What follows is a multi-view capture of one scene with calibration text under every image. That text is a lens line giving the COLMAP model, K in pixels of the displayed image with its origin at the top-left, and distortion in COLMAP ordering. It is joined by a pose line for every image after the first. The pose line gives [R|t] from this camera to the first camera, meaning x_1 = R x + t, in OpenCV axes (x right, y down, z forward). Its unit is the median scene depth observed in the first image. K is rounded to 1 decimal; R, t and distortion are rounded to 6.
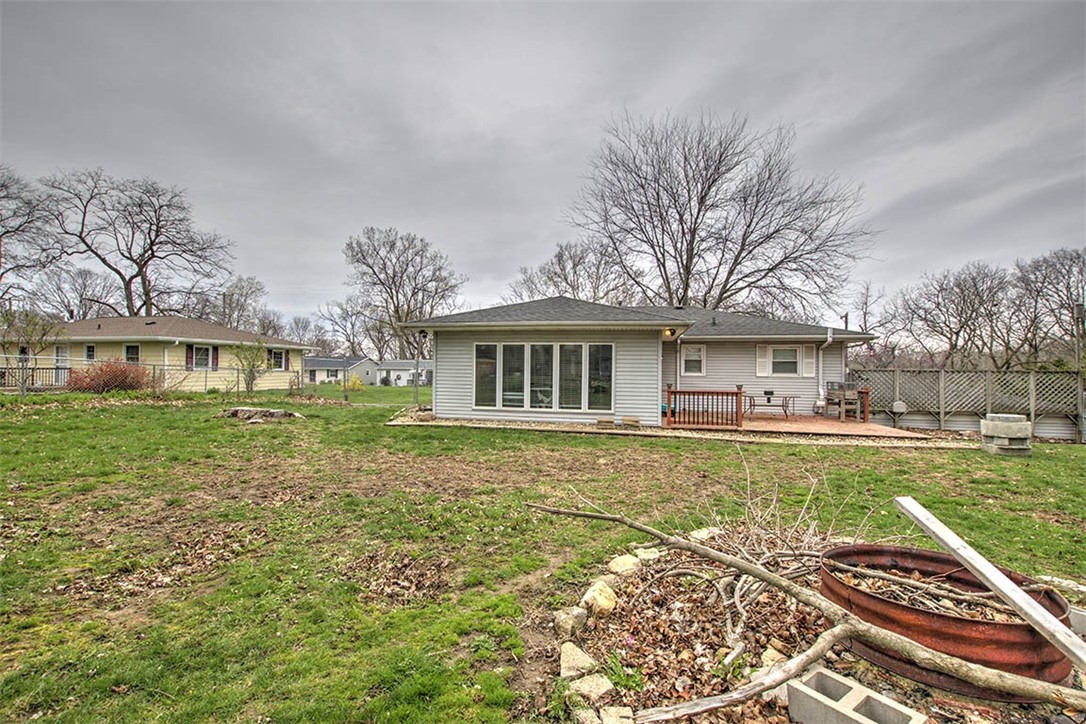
lens RADIAL K [[471.1, 0, 542.1], [0, 471.1, 362.0], [0, 0, 1]] dist [0.005424, 0.002671]
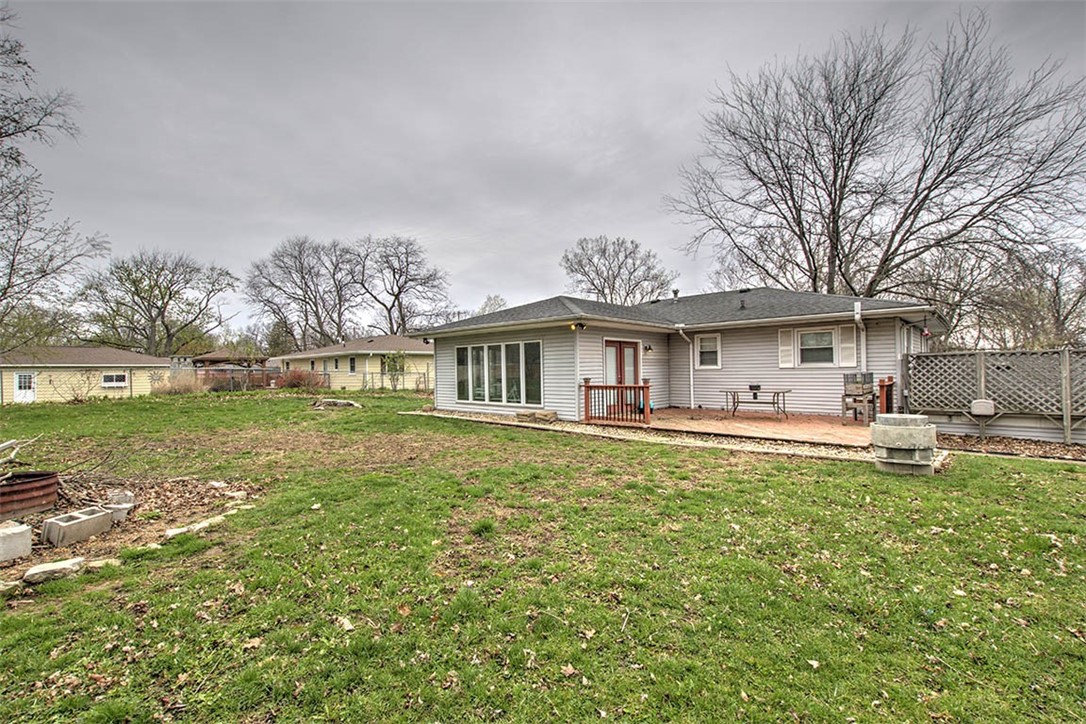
lens RADIAL K [[471.1, 0, 540.7], [0, 471.1, 364.0], [0, 0, 1]] dist [0.005424, 0.002671]
pose [[0.858431, -0.030820, -0.512003, 0.530387], [0.034644, 0.999398, -0.002073, 0.011276], [0.511758, -0.015958, 0.858981, 0.079568]]
